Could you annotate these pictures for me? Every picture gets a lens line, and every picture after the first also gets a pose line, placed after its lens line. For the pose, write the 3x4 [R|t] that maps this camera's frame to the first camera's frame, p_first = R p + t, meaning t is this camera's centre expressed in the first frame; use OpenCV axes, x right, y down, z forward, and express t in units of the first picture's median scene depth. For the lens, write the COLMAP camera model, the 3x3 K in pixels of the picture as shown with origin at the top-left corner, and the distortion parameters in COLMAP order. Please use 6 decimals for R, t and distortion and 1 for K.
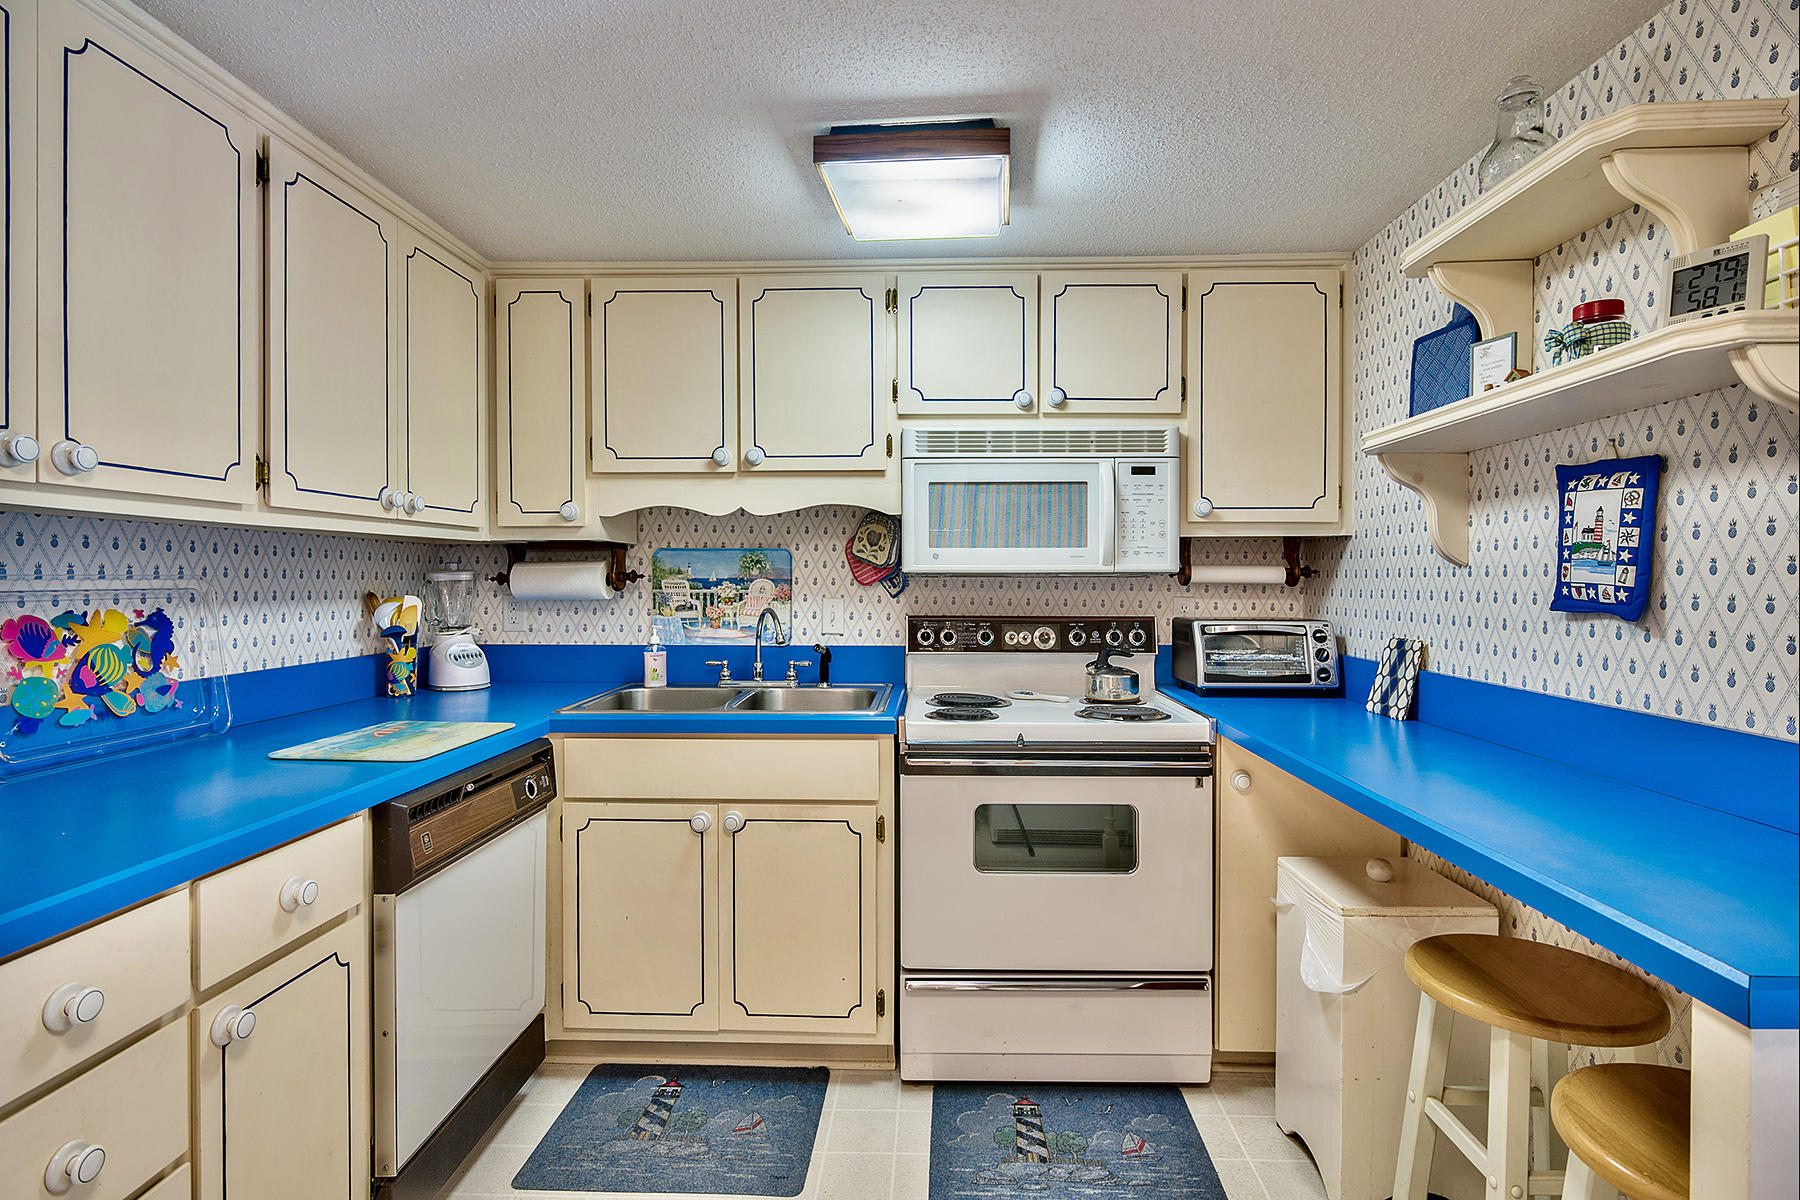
lens RADIAL K [[866.5, 0, 892.4], [0, 866.5, 600.5], [0, 0, 1]] dist [0.001678, -0.000563]
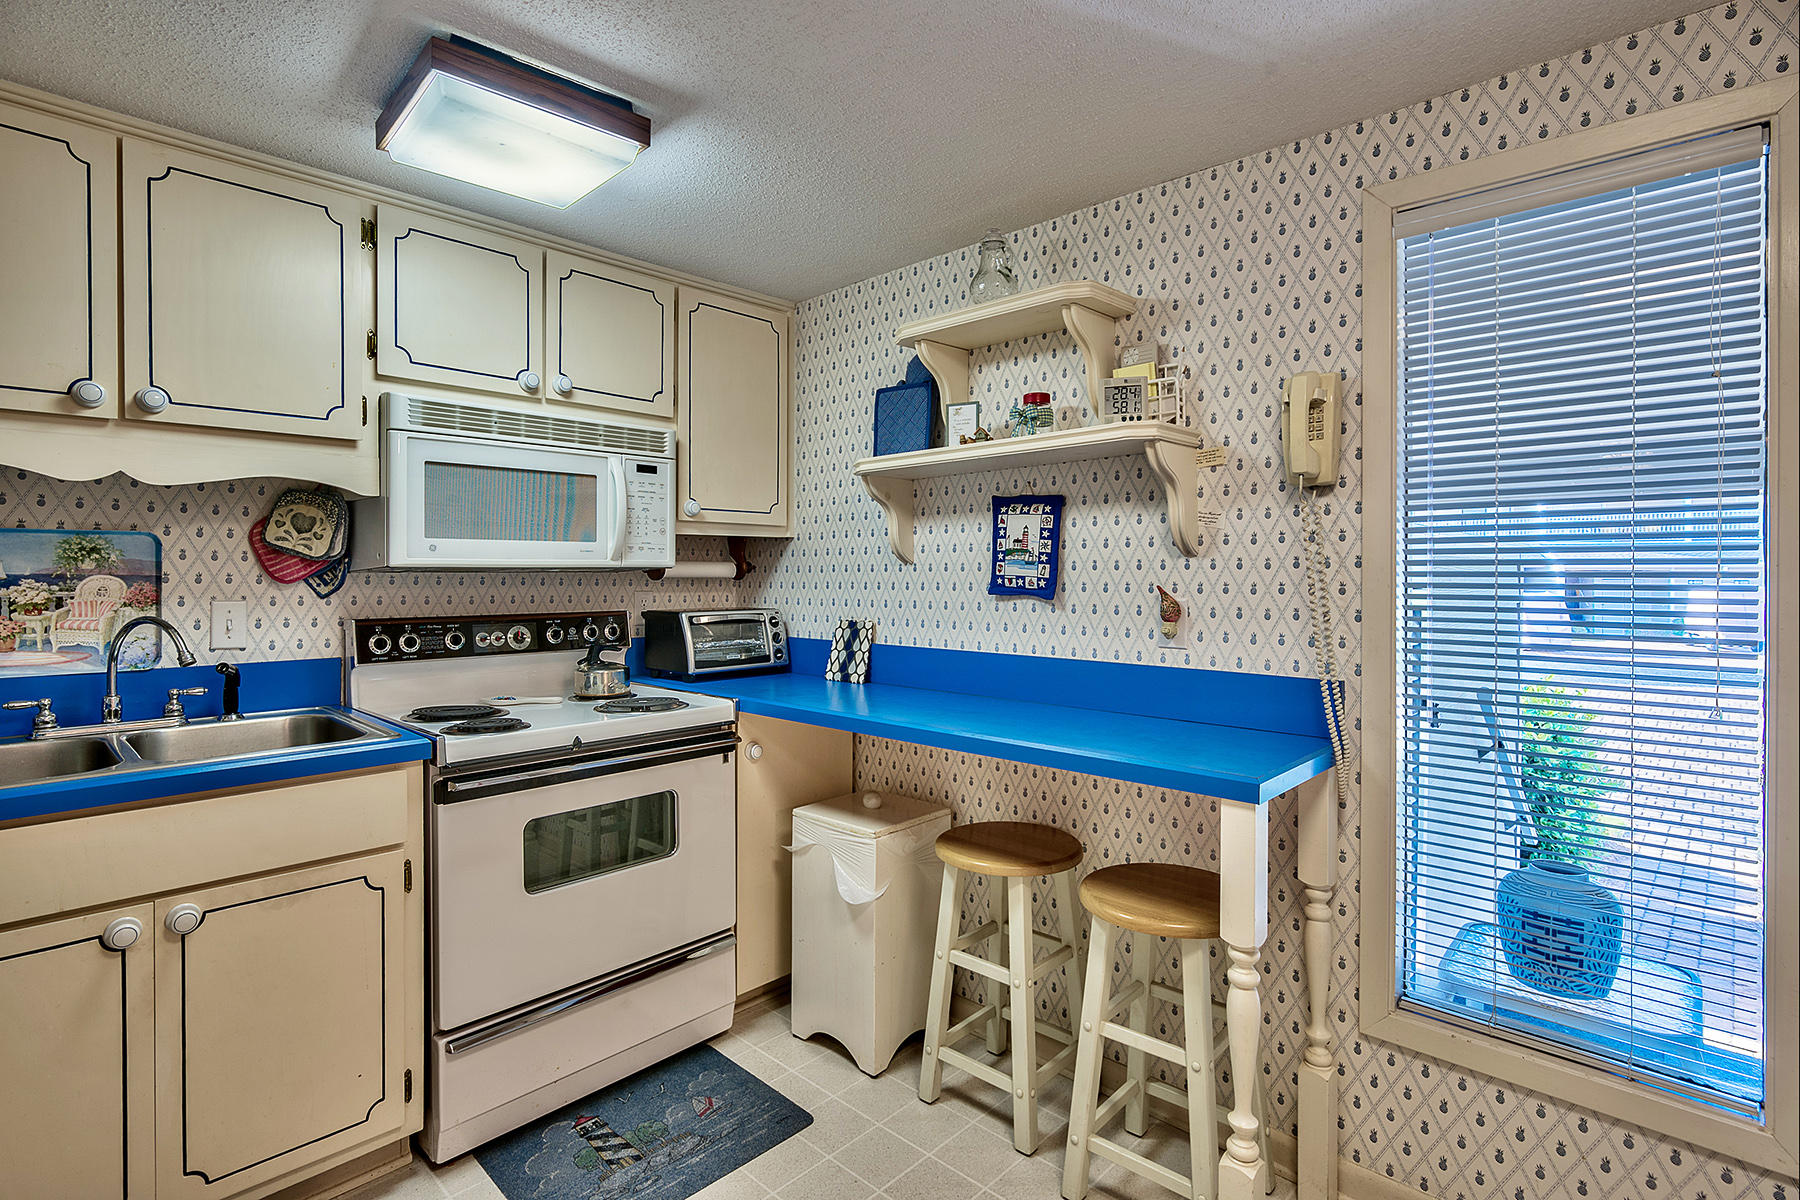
lens RADIAL K [[878.7, 0, 874.6], [0, 878.7, 597.2], [0, 0, 1]] dist [-0.000922, -0.000146]
pose [[0.672747, -0.021861, 0.739550, -0.325206], [0.020979, 0.999725, 0.010468, -0.002422], [-0.739575, 0.008473, 0.673021, 0.100364]]
